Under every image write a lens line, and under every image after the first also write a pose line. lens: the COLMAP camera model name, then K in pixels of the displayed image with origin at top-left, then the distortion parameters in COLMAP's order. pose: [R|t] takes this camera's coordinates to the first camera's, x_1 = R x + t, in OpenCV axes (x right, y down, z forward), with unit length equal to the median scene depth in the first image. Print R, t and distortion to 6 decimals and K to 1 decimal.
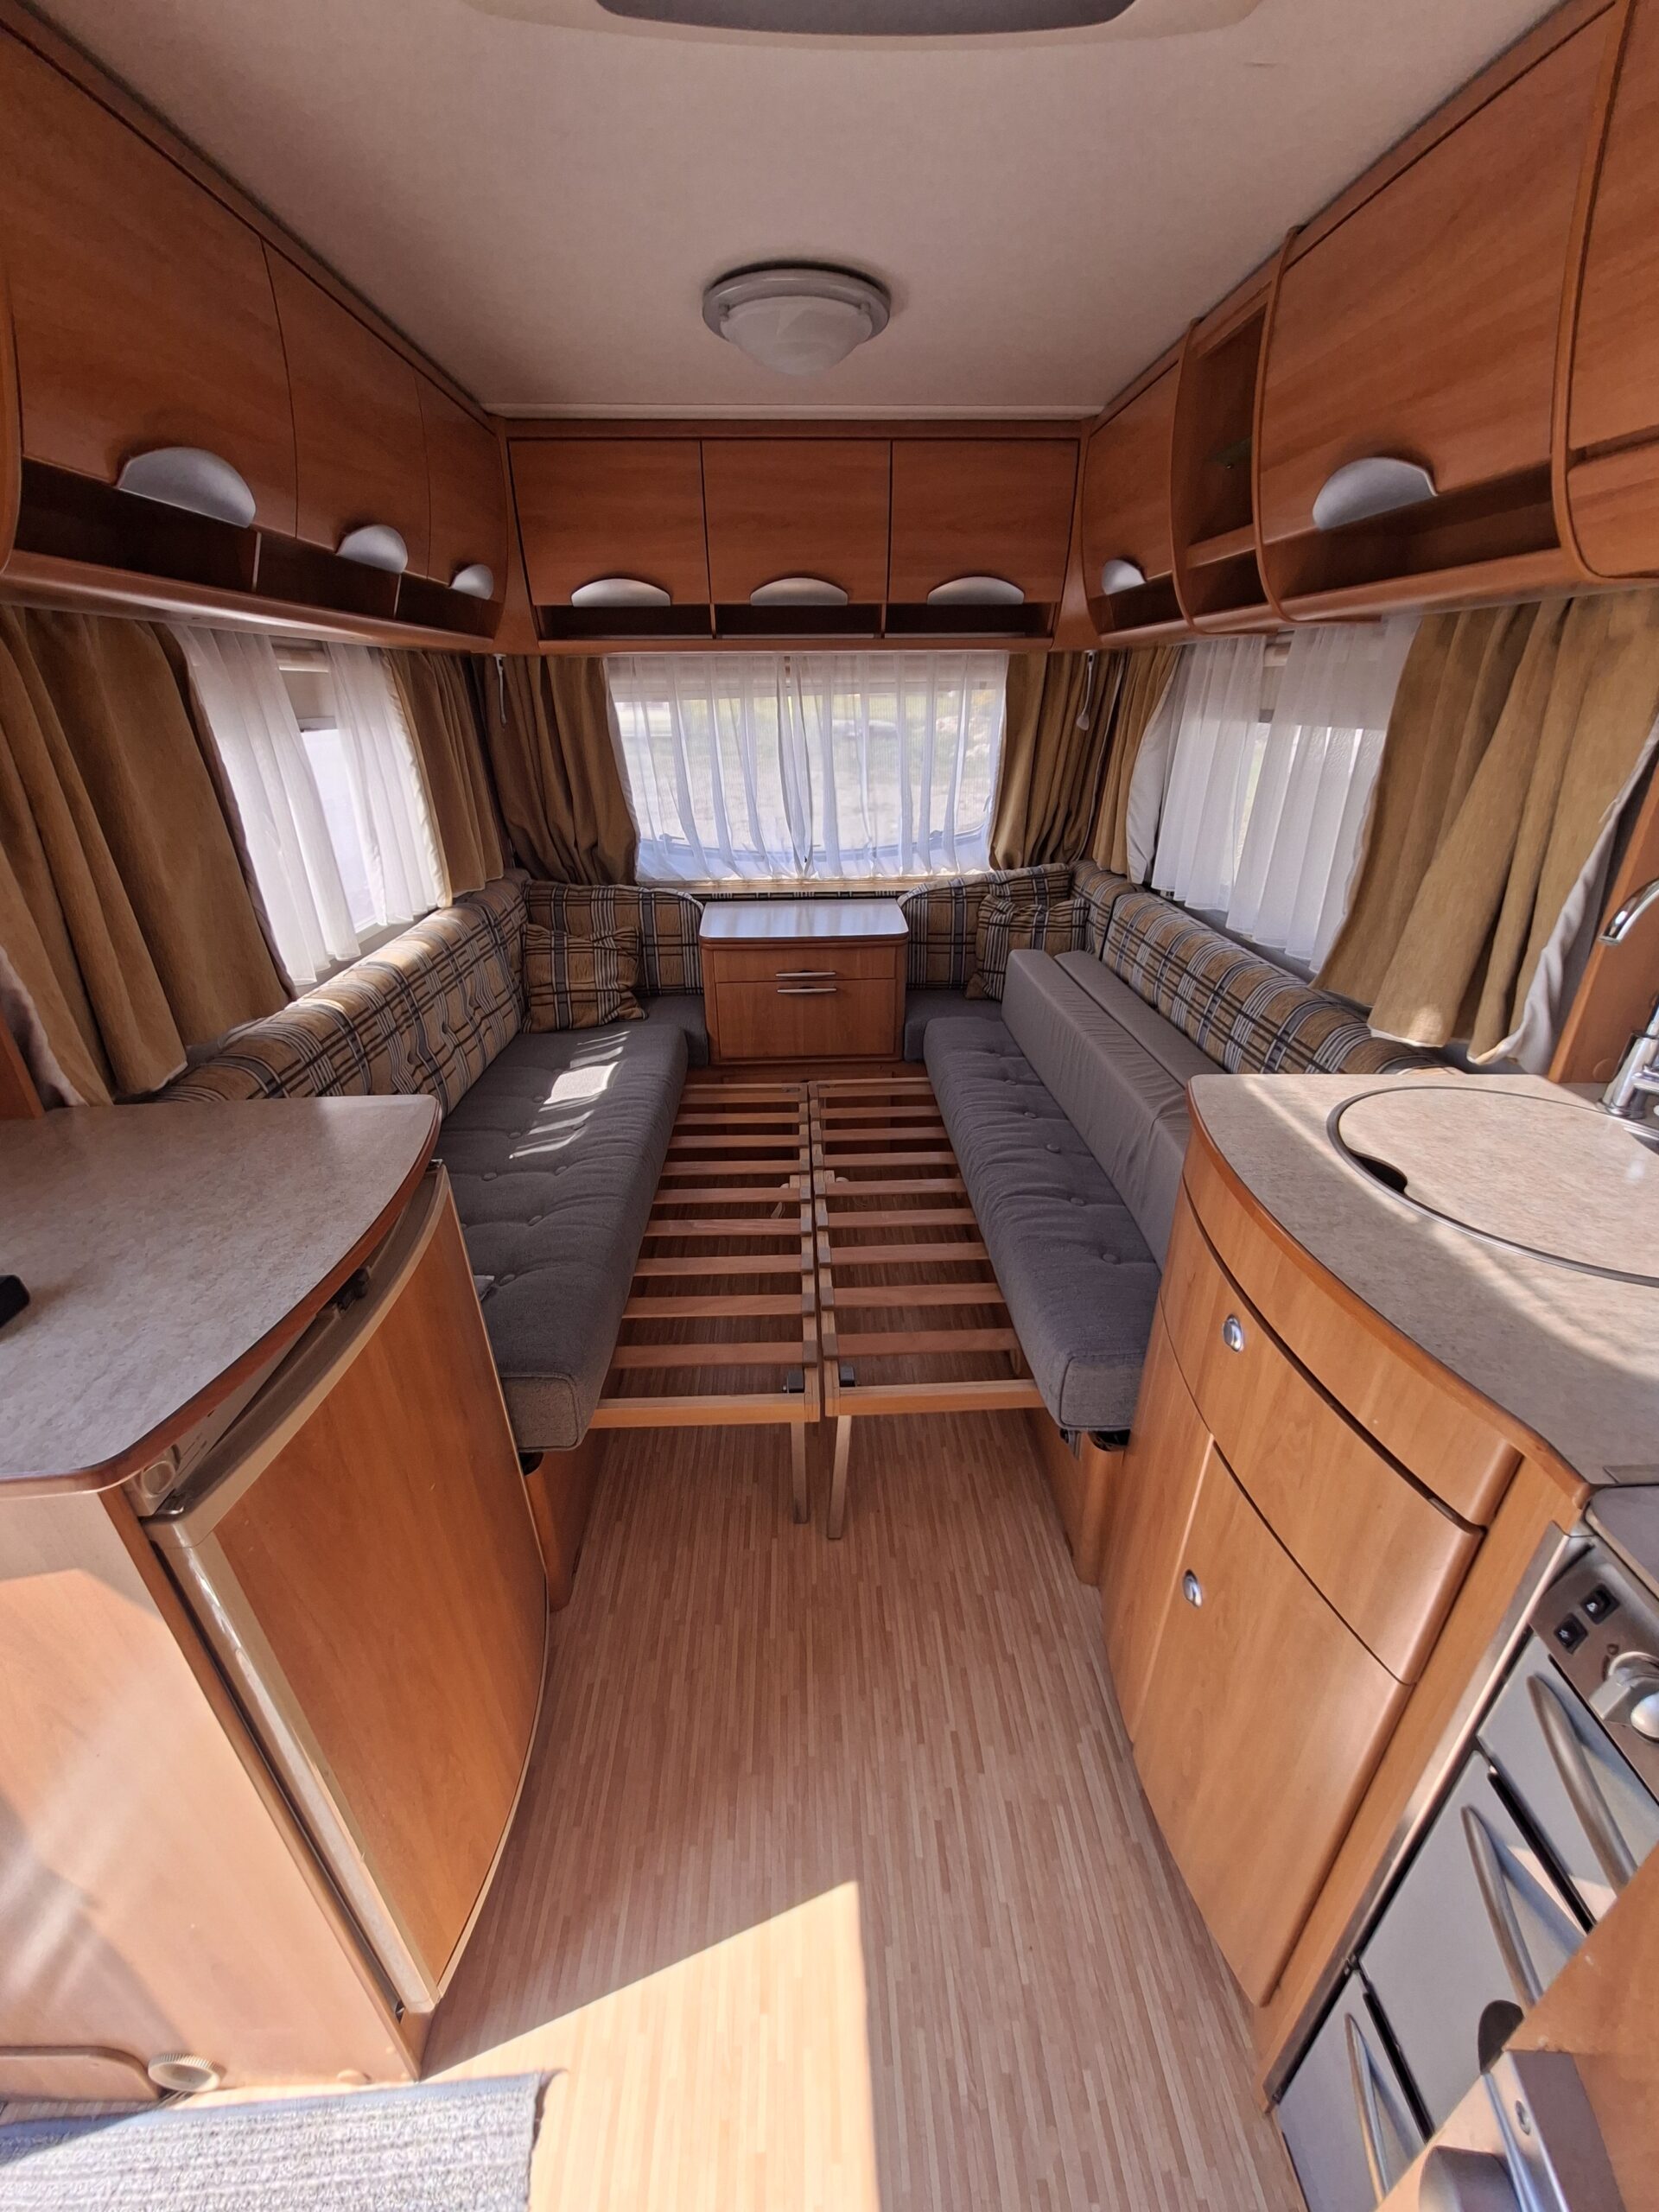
lens RADIAL K [[880.0, 0, 832.2], [0, 880.0, 1104.6], [0, 0, 1]] dist [-0.008274, -0.000530]
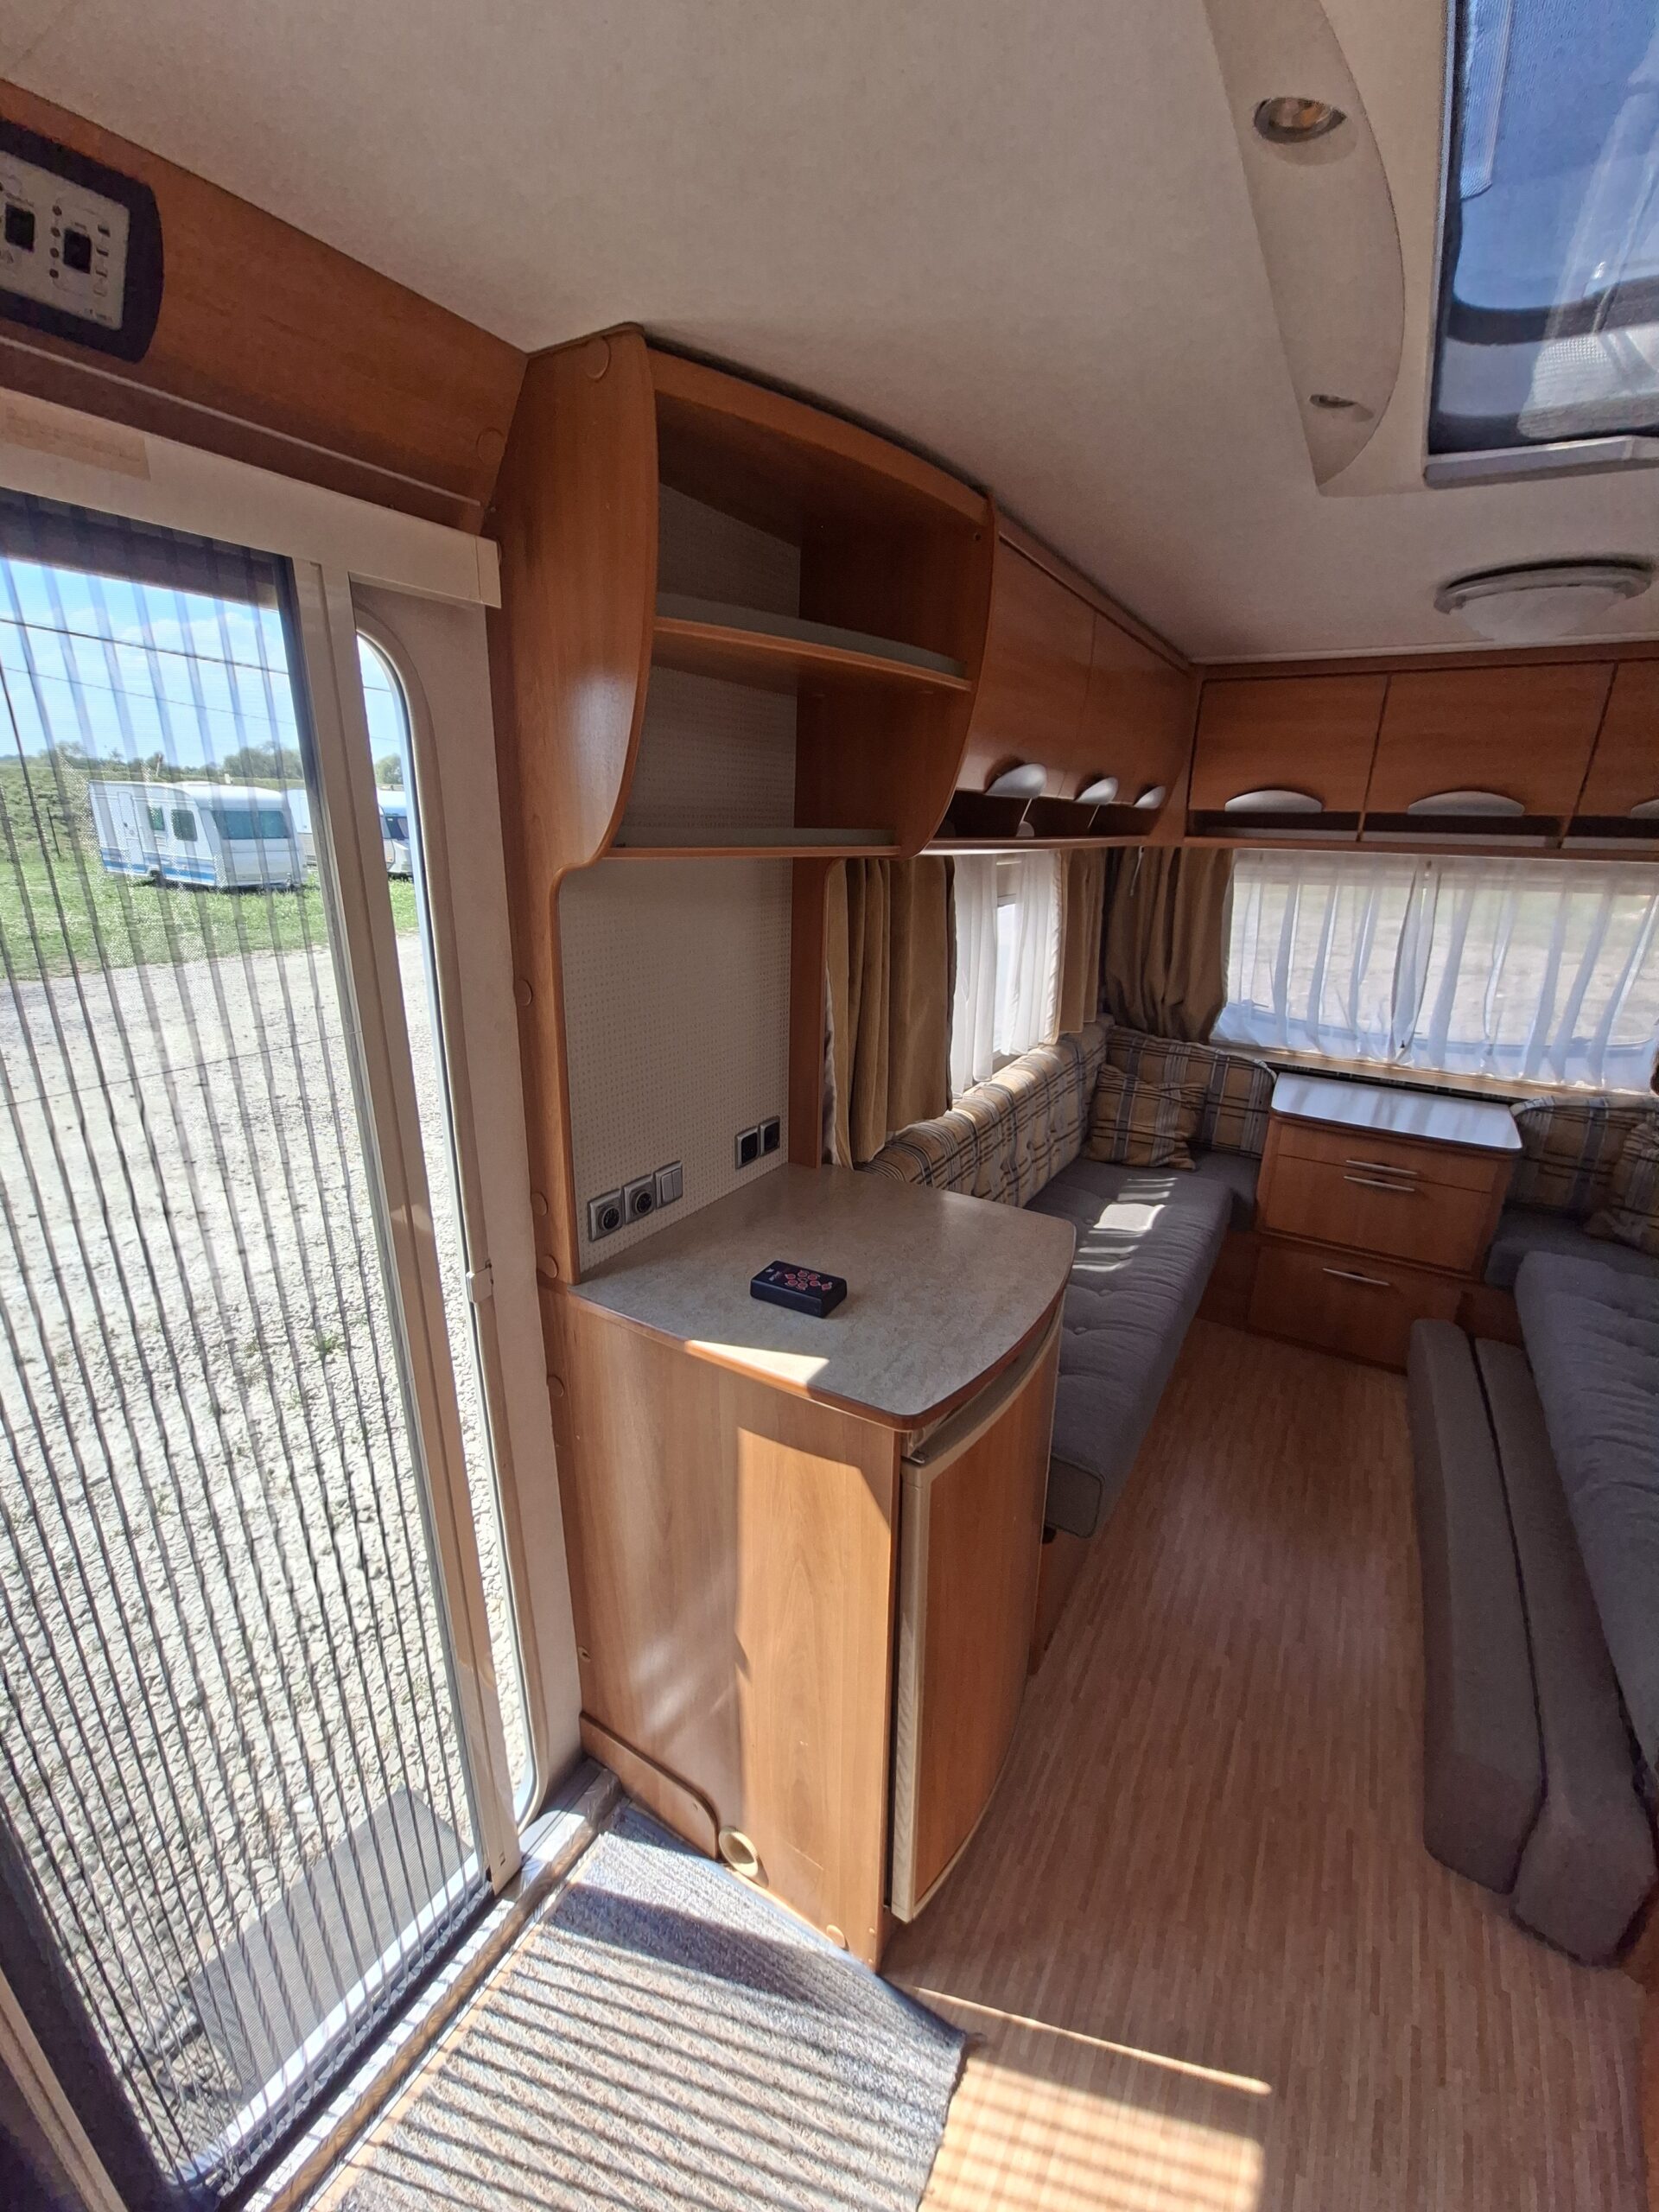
lens RADIAL K [[880.0, 0, 829.2], [0, 880.0, 1102.3], [0, 0, 1]] dist [-0.008274, -0.000530]
pose [[0.829936, 0.196210, -0.522214, -0.055044], [-0.260941, 0.963924, -0.052533, -0.009795], [0.493067, 0.179866, 0.851195, -0.161470]]
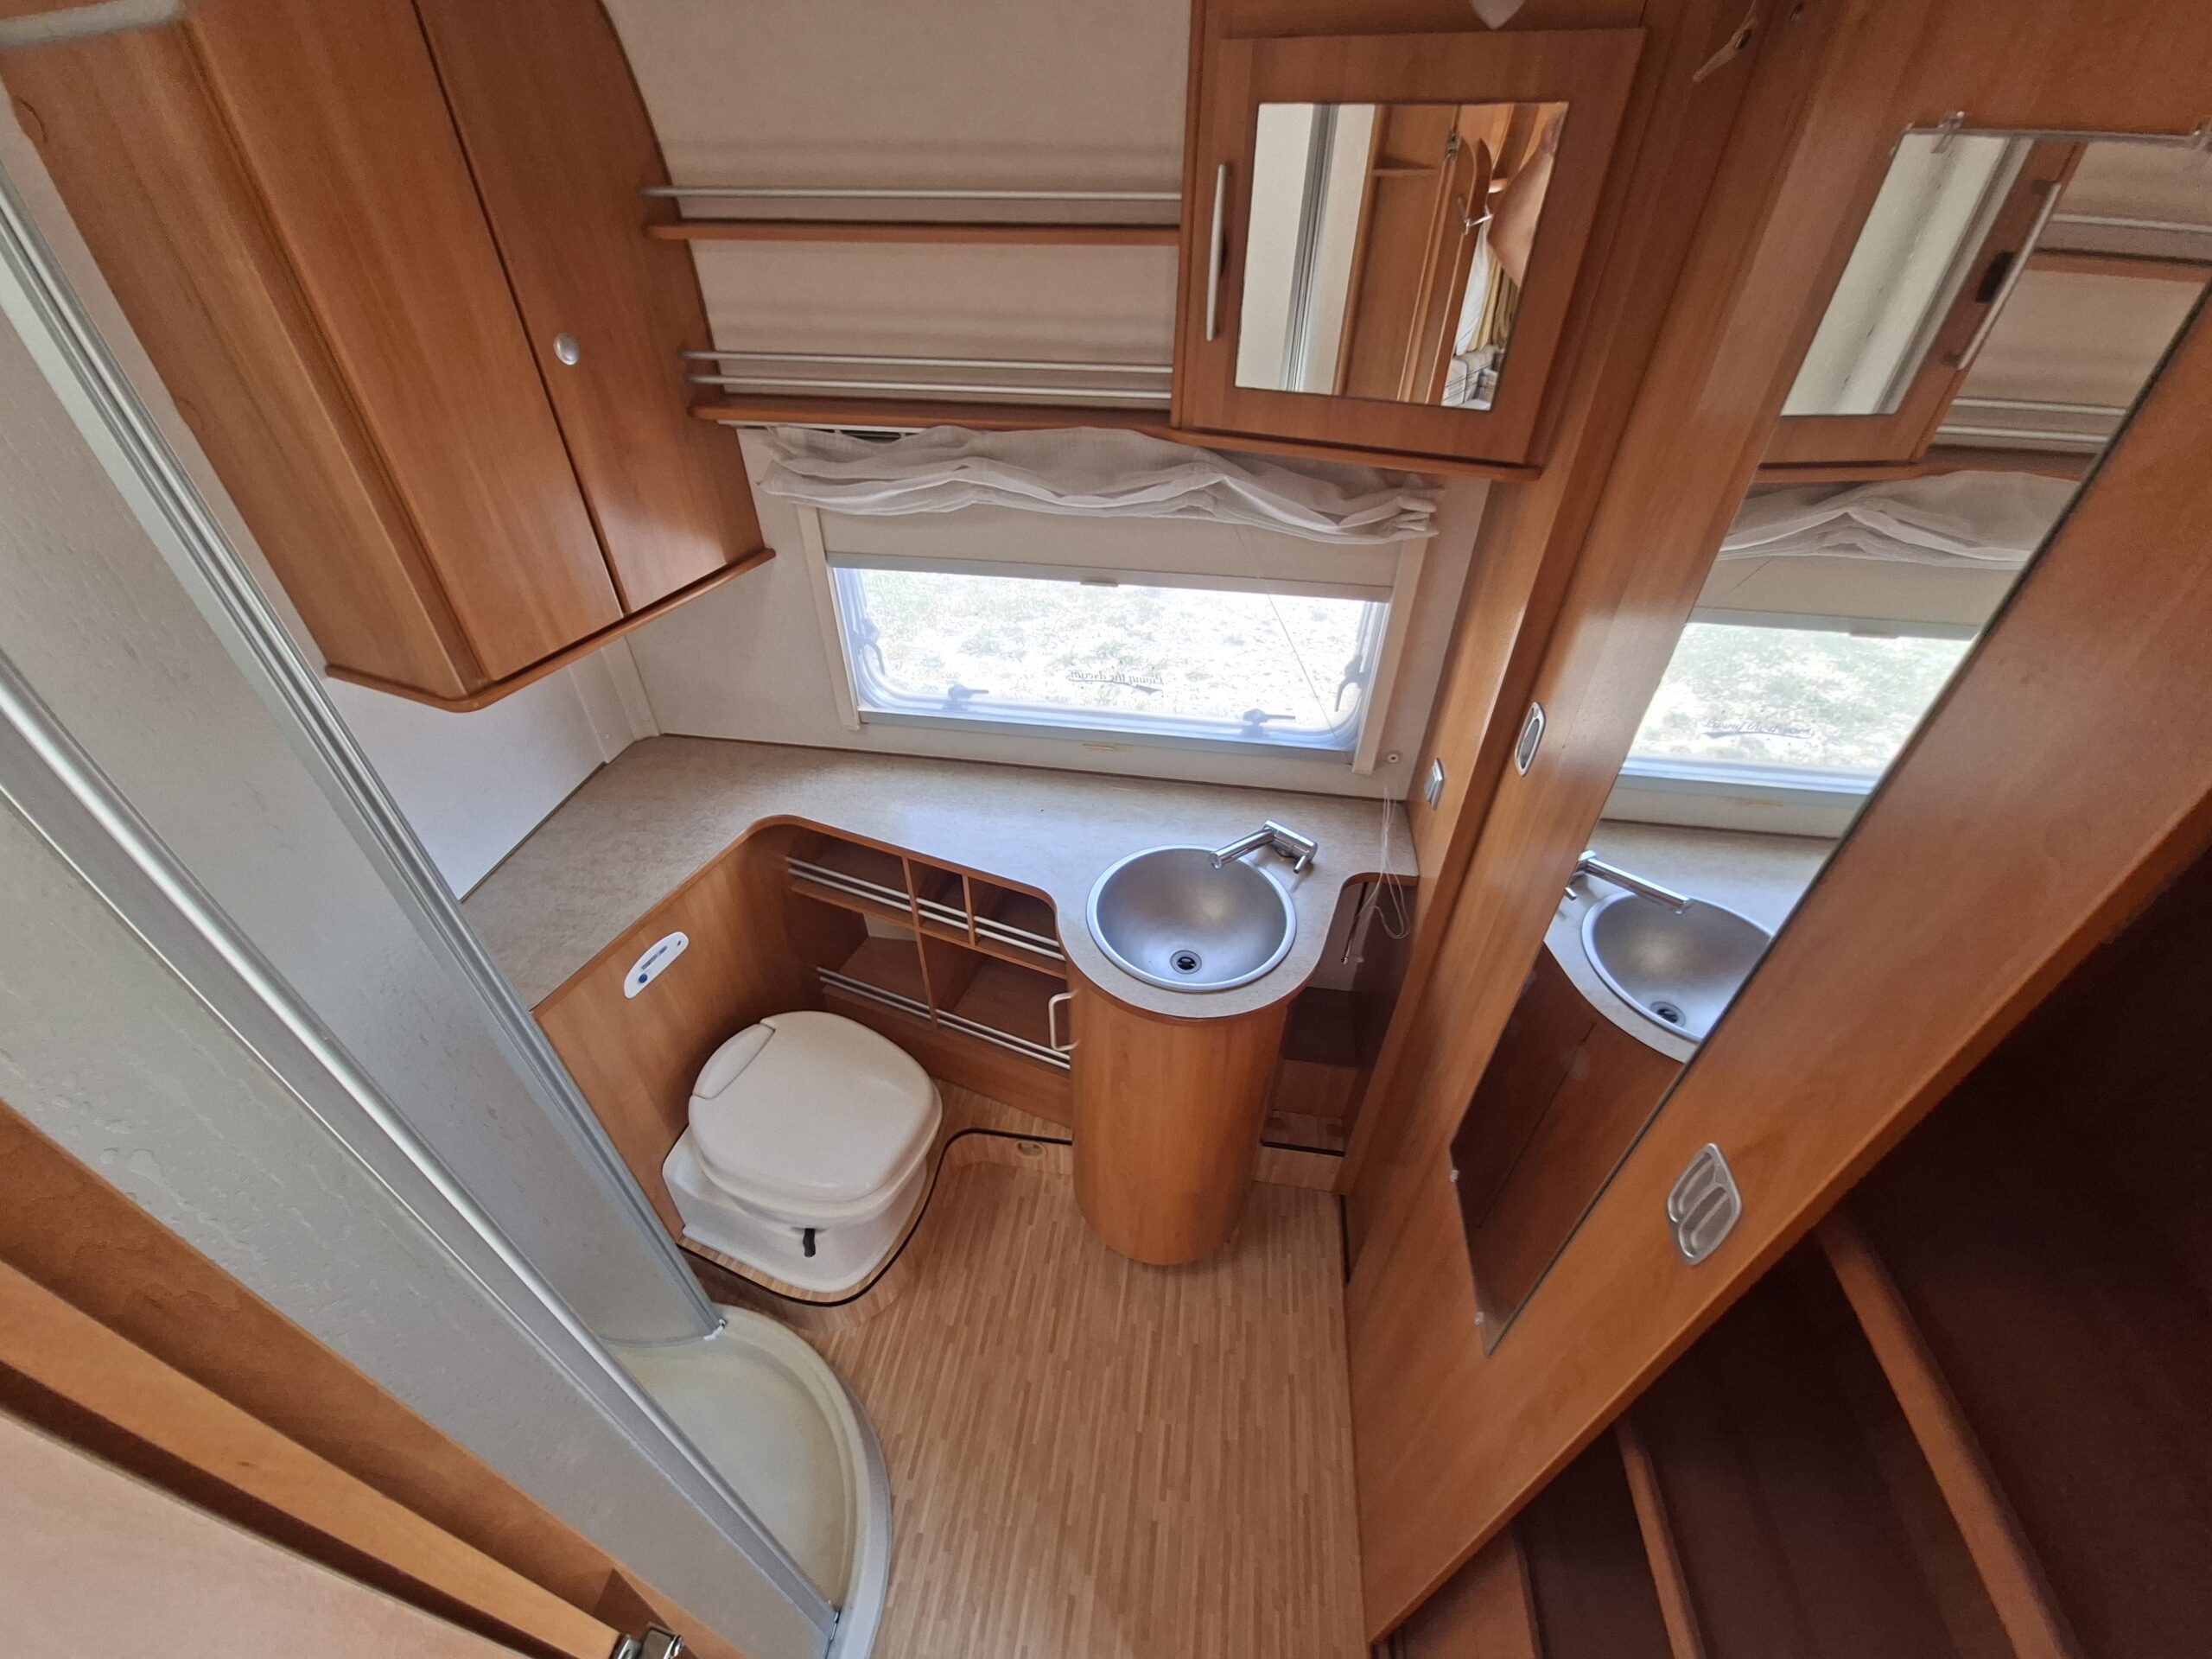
lens RADIAL K [[880.0, 0, 1103.1], [0, 880.0, 826.1], [0, 0, 1]] dist [-0.008274, -0.000530]
pose [[-0.983070, -0.118311, 0.139915, -0.062993], [0.072235, 0.451515, 0.889335, -0.523603], [-0.168391, 0.884385, -0.435324, 0.637696]]
